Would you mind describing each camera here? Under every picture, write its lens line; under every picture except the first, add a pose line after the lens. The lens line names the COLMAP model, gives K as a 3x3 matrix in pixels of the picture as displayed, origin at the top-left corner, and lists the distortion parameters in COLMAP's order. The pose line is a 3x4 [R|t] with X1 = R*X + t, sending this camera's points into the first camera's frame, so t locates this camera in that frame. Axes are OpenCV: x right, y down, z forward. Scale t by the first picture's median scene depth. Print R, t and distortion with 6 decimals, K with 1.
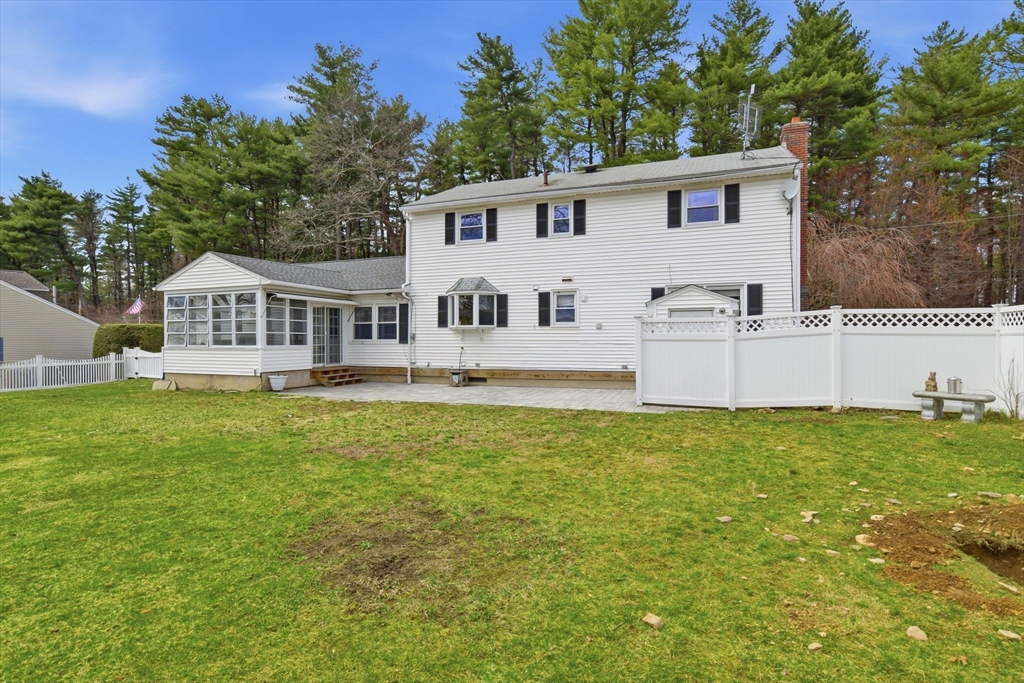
lens RADIAL K [[535.9, 0, 513.9], [0, 535.9, 346.5], [0, 0, 1]] dist [-0.010722, 0.004790]
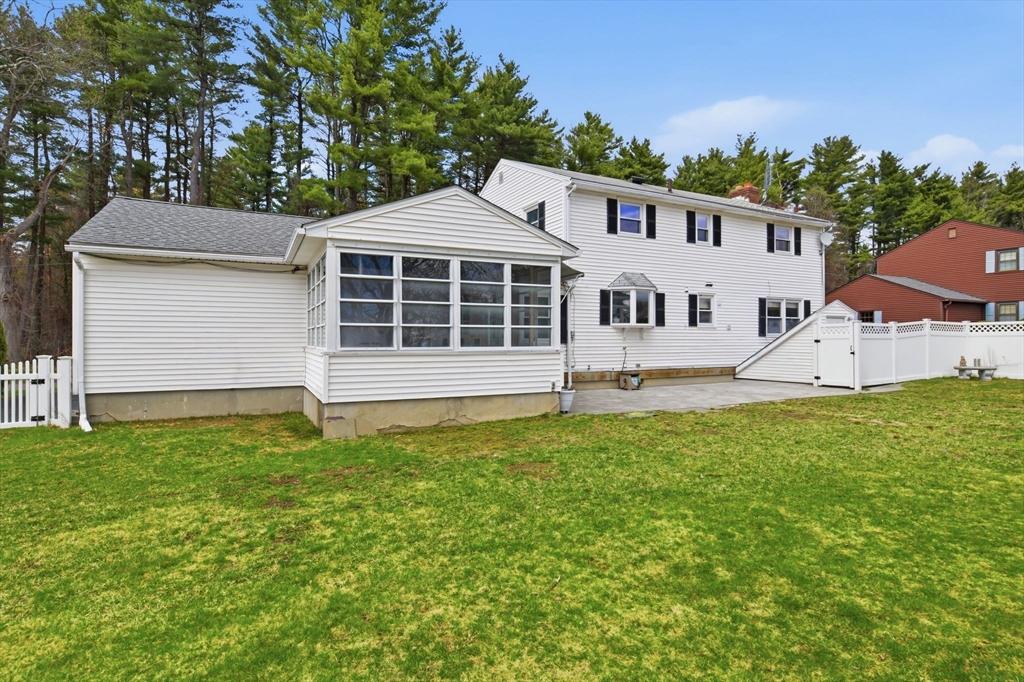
lens RADIAL K [[535.9, 0, 520.1], [0, 535.9, 339.3], [0, 0, 1]] dist [-0.010722, 0.004790]
pose [[0.645084, 0.003135, 0.764106, -0.944263], [0.010648, 0.999858, -0.013091, -0.001951], [-0.764038, 0.016581, 0.644958, 0.557732]]
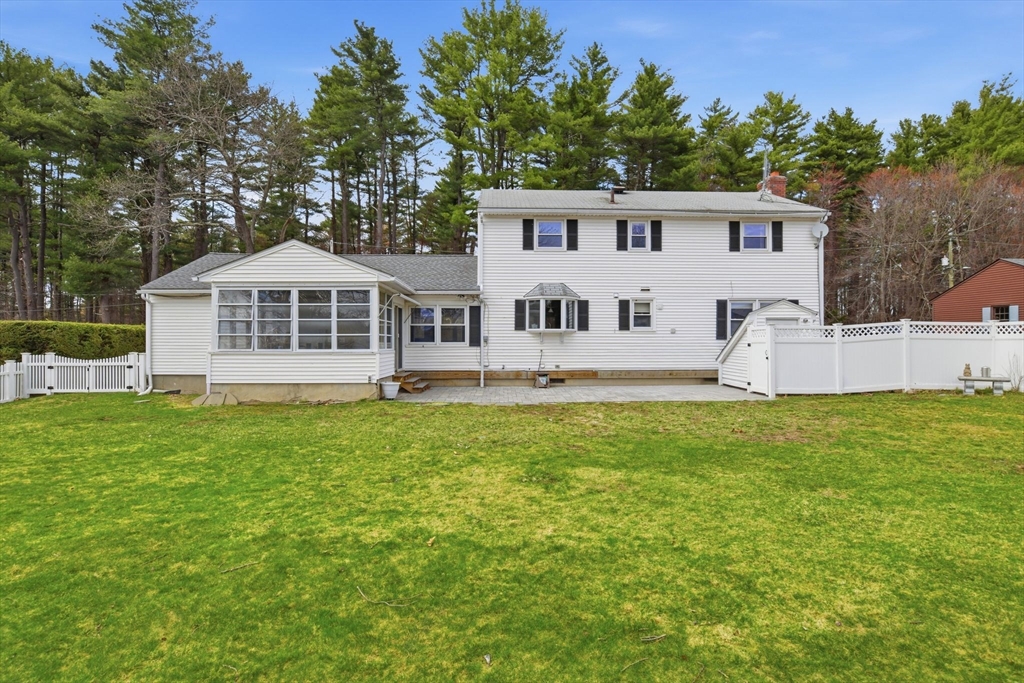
lens RADIAL K [[535.9, 0, 517.8], [0, 535.9, 337.8], [0, 0, 1]] dist [-0.010722, 0.004790]
pose [[0.912042, 0.003694, 0.410080, -0.579239], [0.004901, 0.999790, -0.019906, -0.001393], [-0.410067, 0.020165, 0.911832, 0.076362]]
